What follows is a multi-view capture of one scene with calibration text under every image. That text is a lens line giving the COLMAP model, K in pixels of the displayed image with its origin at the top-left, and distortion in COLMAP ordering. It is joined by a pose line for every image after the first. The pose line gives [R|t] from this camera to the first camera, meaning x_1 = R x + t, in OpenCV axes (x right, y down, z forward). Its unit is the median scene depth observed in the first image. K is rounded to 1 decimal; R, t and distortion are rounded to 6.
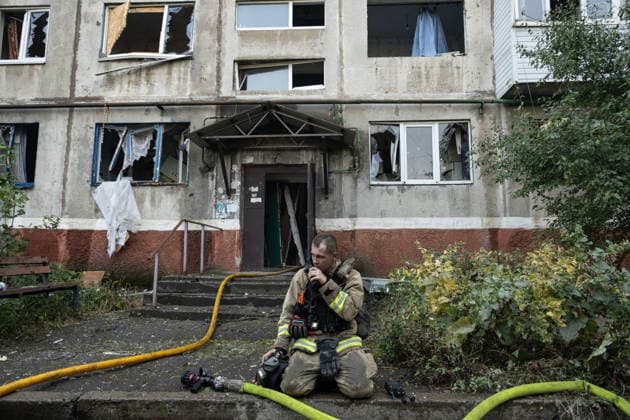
lens RADIAL K [[426.2, 0, 316.3], [0, 426.2, 207.6], [0, 0, 1]] dist [-0.017827, 0.005324]
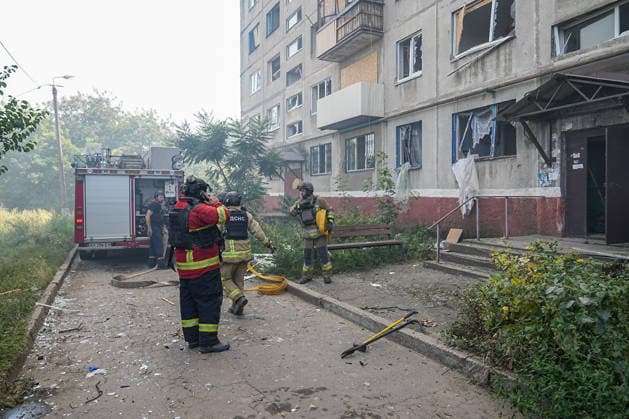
lens RADIAL K [[425.5, 0, 314.2], [0, 425.5, 212.9], [0, 0, 1]] dist [-0.017827, 0.005324]
pose [[0.471984, 0.030757, -0.881071, 0.438192], [0.109105, 0.989671, 0.092995, -0.069652], [0.874830, -0.140022, 0.463753, -0.000267]]
